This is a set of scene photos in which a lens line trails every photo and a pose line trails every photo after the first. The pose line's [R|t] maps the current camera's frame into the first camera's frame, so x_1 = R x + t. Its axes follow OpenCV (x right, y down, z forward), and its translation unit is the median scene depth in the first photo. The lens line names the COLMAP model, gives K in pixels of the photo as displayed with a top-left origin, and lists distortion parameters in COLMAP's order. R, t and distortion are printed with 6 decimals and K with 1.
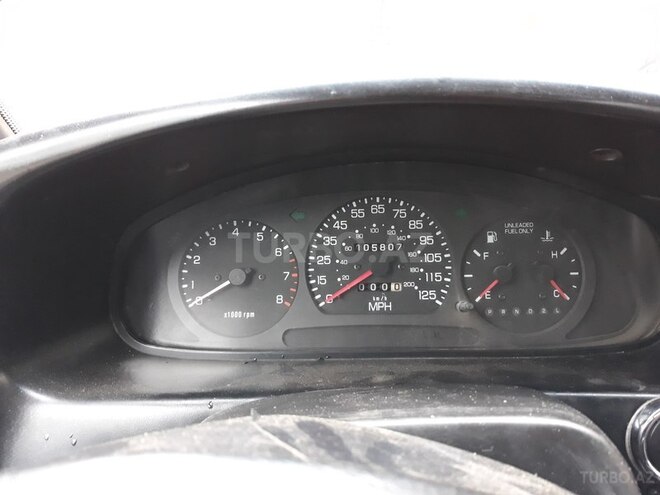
lens RADIAL K [[521.3, 0, 331.5], [0, 521.3, 245.9], [0, 0, 1]] dist [-0.001513, -0.004453]
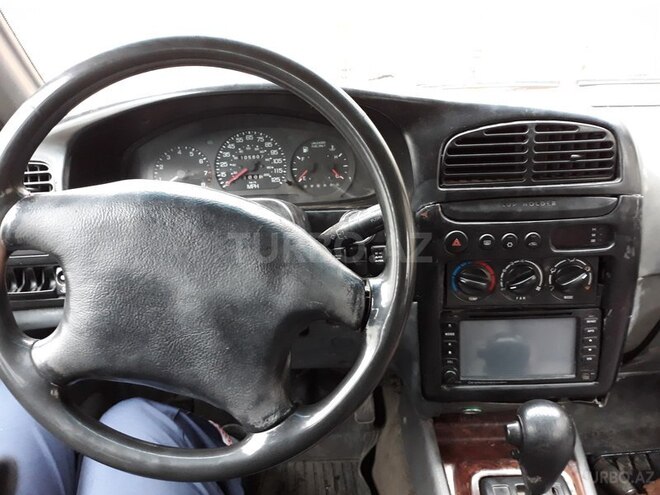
lens RADIAL K [[521.3, 0, 328.9], [0, 521.3, 249.4], [0, 0, 1]] dist [-0.001513, -0.004453]
pose [[0.999322, -0.036752, -0.001959, 0.382635], [0.036740, 0.993033, 0.111963, 0.143432], [-0.002169, -0.111959, 0.993710, -1.038189]]
